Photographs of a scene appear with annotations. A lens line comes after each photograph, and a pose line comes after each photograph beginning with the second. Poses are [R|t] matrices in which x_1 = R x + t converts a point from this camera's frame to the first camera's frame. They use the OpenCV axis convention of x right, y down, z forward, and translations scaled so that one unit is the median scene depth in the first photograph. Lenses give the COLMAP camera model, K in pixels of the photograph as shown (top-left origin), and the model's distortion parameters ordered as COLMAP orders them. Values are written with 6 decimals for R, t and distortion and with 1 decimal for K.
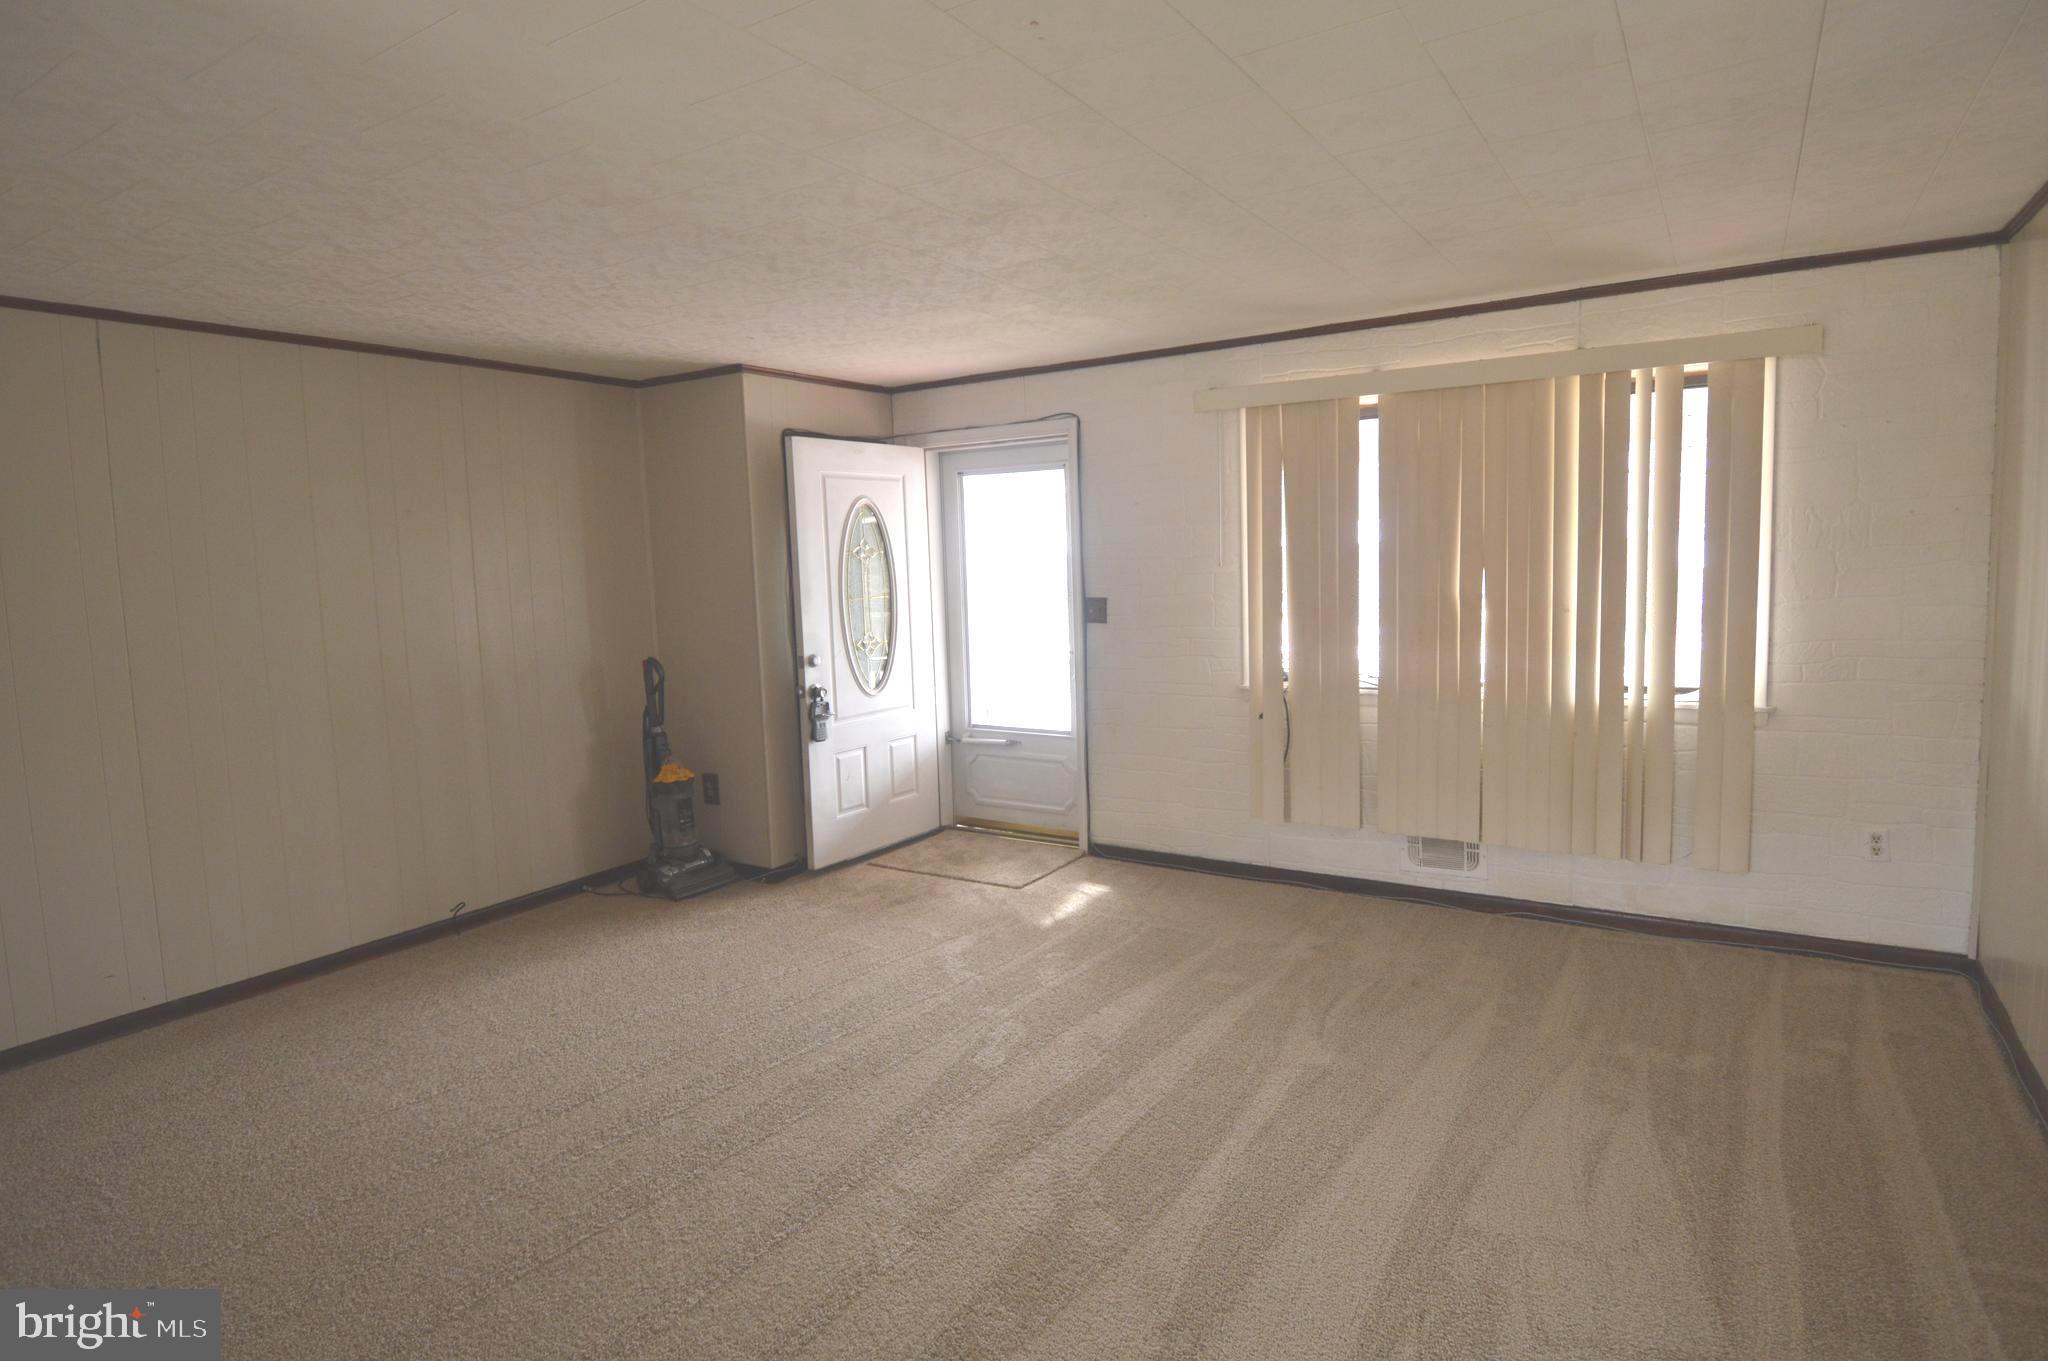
lens RADIAL K [[1096.9, 0, 1027.3], [0, 1096.9, 674.5], [0, 0, 1]] dist [0.007158, -0.018108]
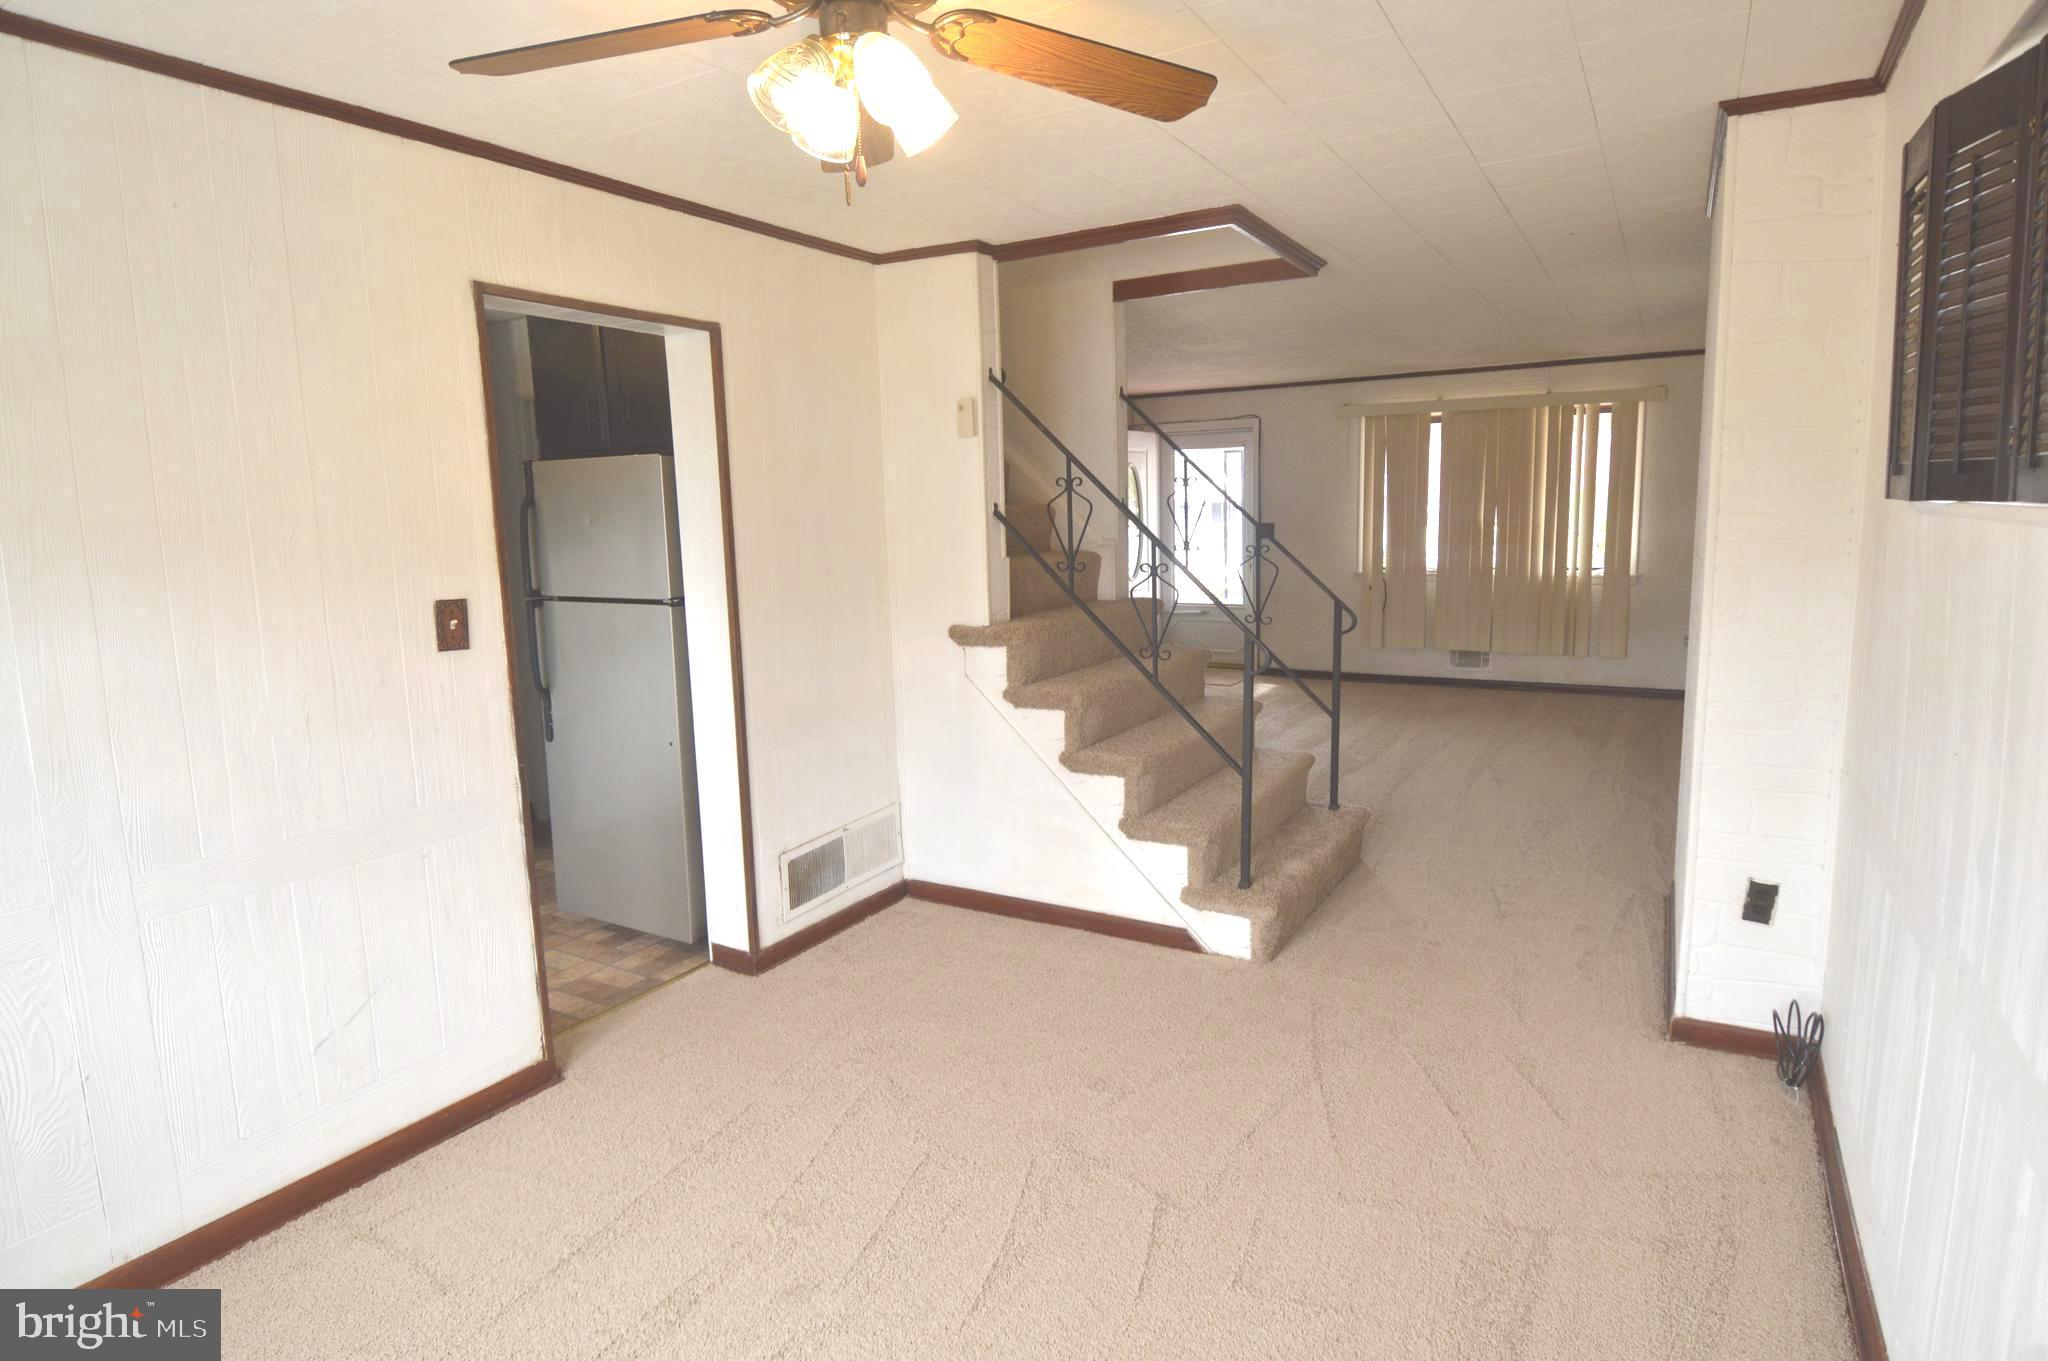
lens RADIAL K [[1096.9, 0, 1031.6], [0, 1096.9, 675.2], [0, 0, 1]] dist [0.007158, -0.018108]
pose [[0.998369, 0.004164, 0.056936, -0.483847], [-0.006074, 0.999423, 0.033408, 0.135701], [-0.056764, -0.033700, 0.997819, -0.843076]]
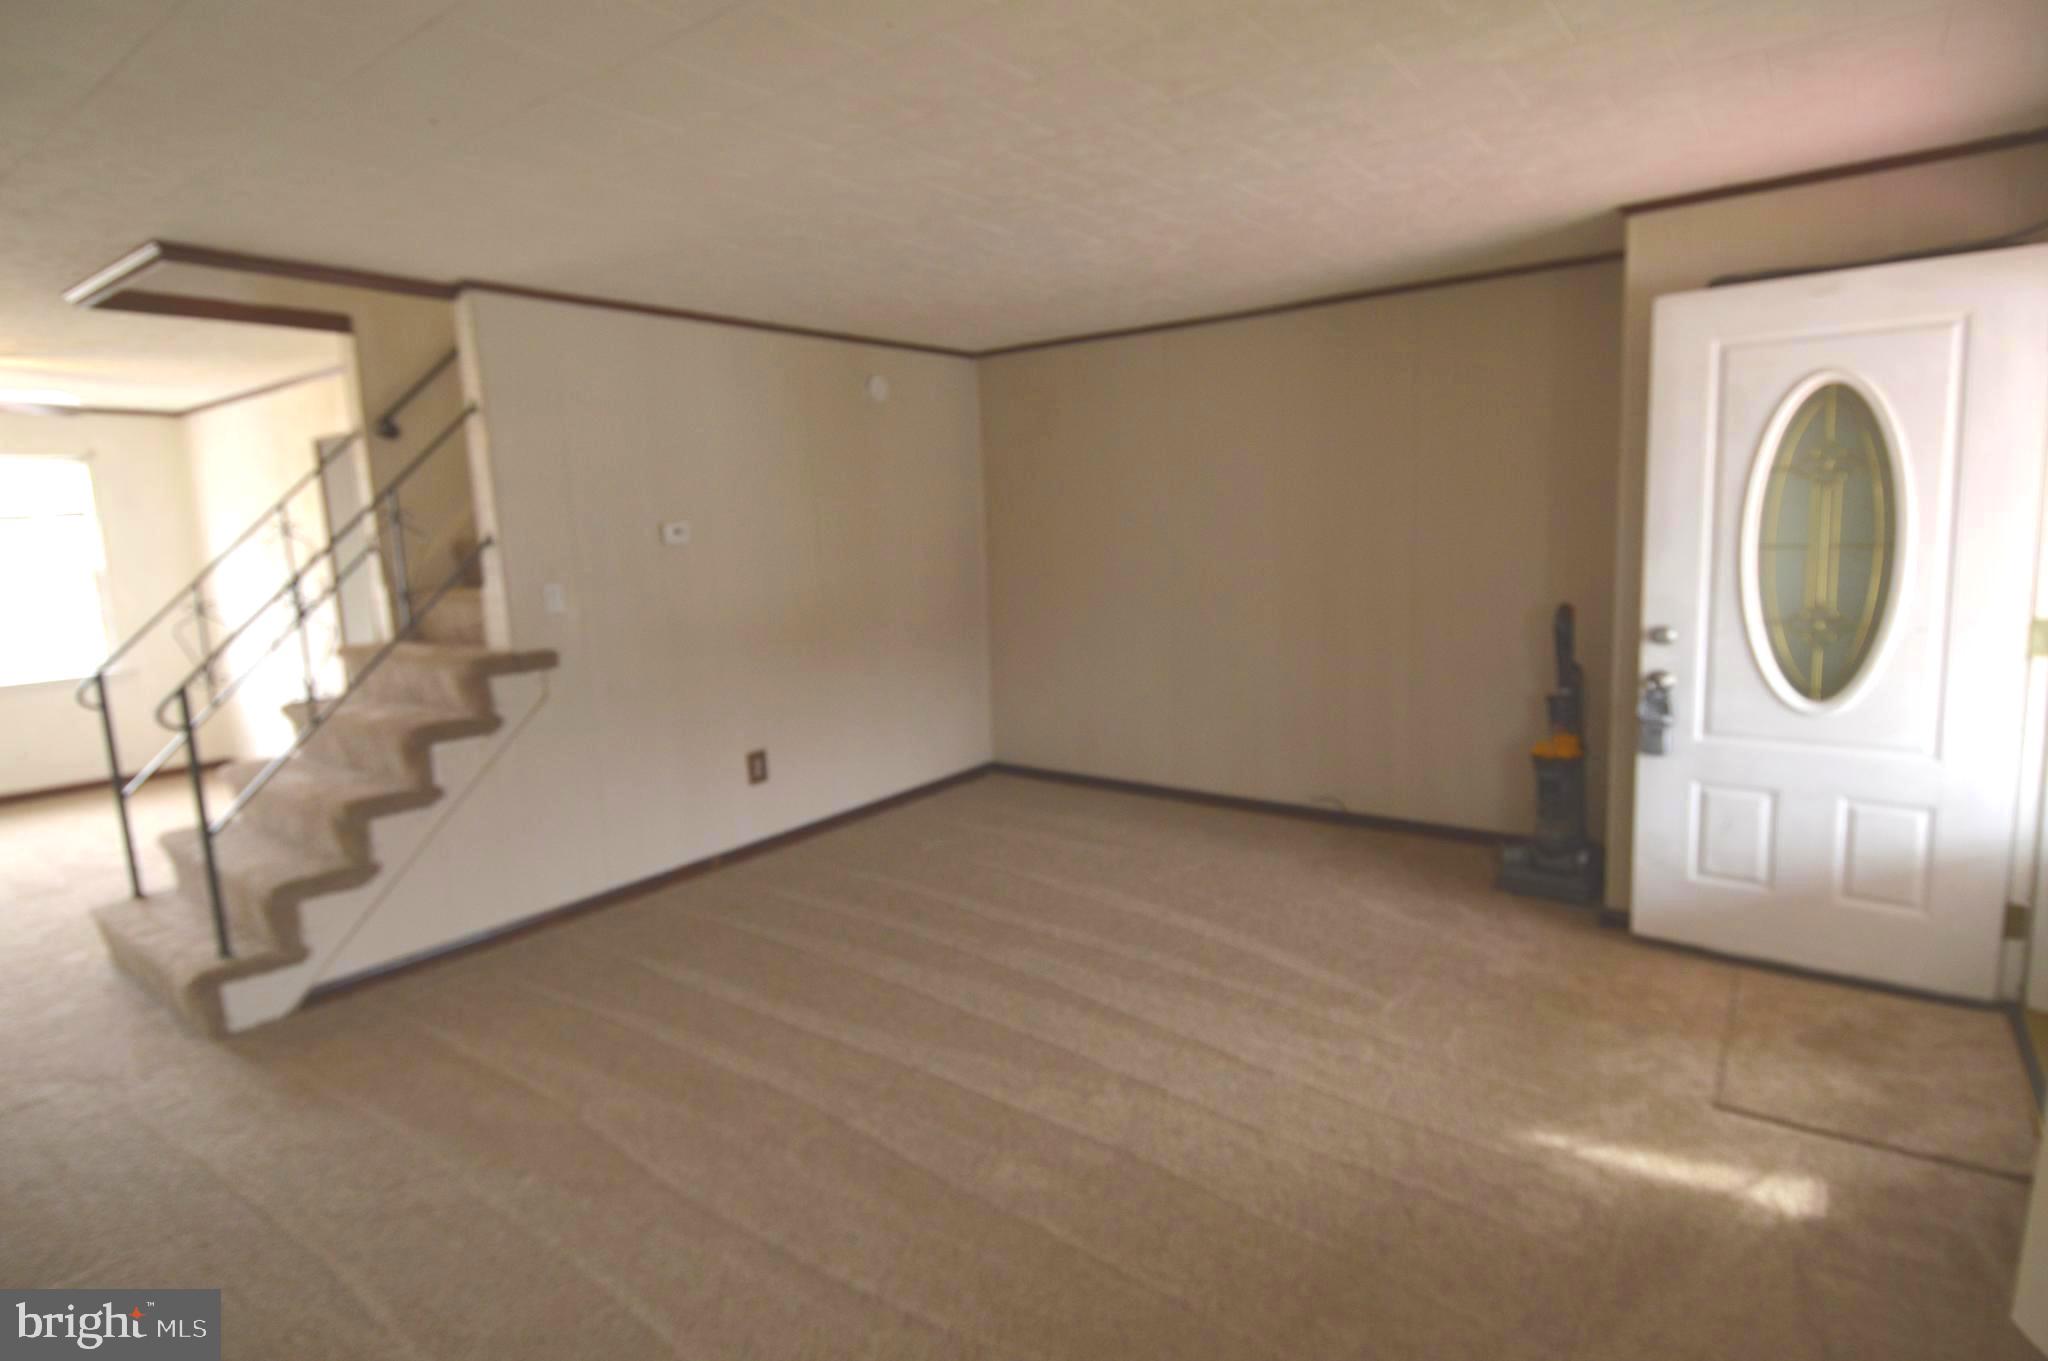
lens RADIAL K [[1096.9, 0, 1035.7], [0, 1096.9, 675.0], [0, 0, 1]] dist [0.007158, -0.018108]
pose [[-0.066686, 0.190000, -0.979517, 0.632594], [-0.065992, 0.978713, 0.194337, -0.120265], [0.995589, 0.077600, -0.052728, 0.856017]]
